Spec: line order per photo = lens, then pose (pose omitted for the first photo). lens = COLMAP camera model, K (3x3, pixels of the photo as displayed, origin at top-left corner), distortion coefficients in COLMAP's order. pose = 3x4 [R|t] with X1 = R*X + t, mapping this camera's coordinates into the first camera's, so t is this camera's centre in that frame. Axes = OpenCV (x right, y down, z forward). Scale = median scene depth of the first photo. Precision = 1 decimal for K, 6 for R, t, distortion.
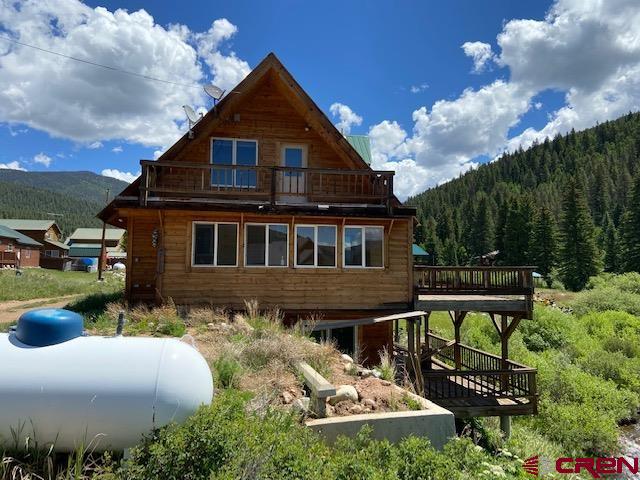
lens RADIAL K [[474.8, 0, 320.0], [0, 474.8, 240.0], [0, 0, 1]] dist [0.126962, -0.162108]
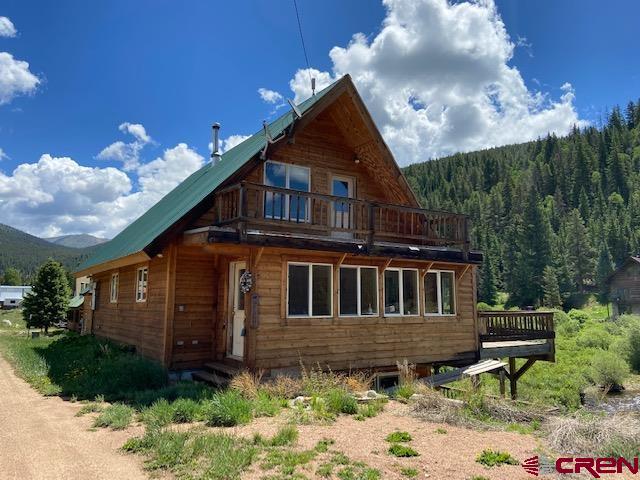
lens RADIAL K [[474.8, 0, 320.0], [0, 474.8, 240.0], [0, 0, 1]] dist [0.126962, -0.162108]
pose [[0.915538, 0.047762, 0.399386, -0.499925], [-0.022550, 0.997458, -0.067592, -0.020267], [-0.401599, 0.052877, 0.914288, 0.223132]]
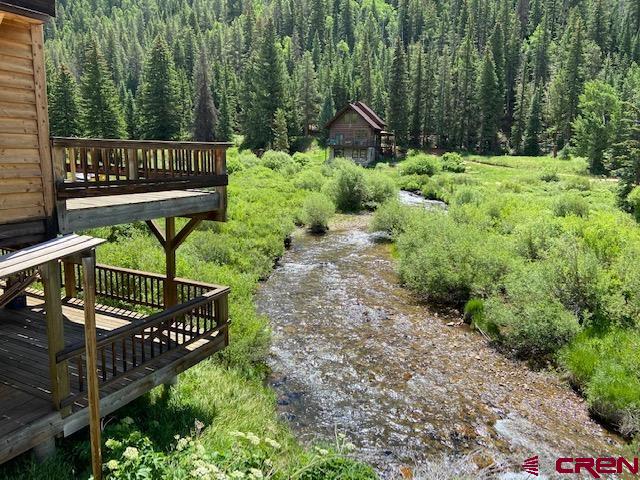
lens RADIAL K [[474.8, 0, 320.0], [0, 474.8, 240.0], [0, 0, 1]] dist [0.126962, -0.162108]
pose [[0.600599, -0.139548, 0.787278, -0.025915], [-0.074041, 0.970713, 0.228548, 0.025583], [-0.796114, -0.195557, 0.572677, 0.518326]]
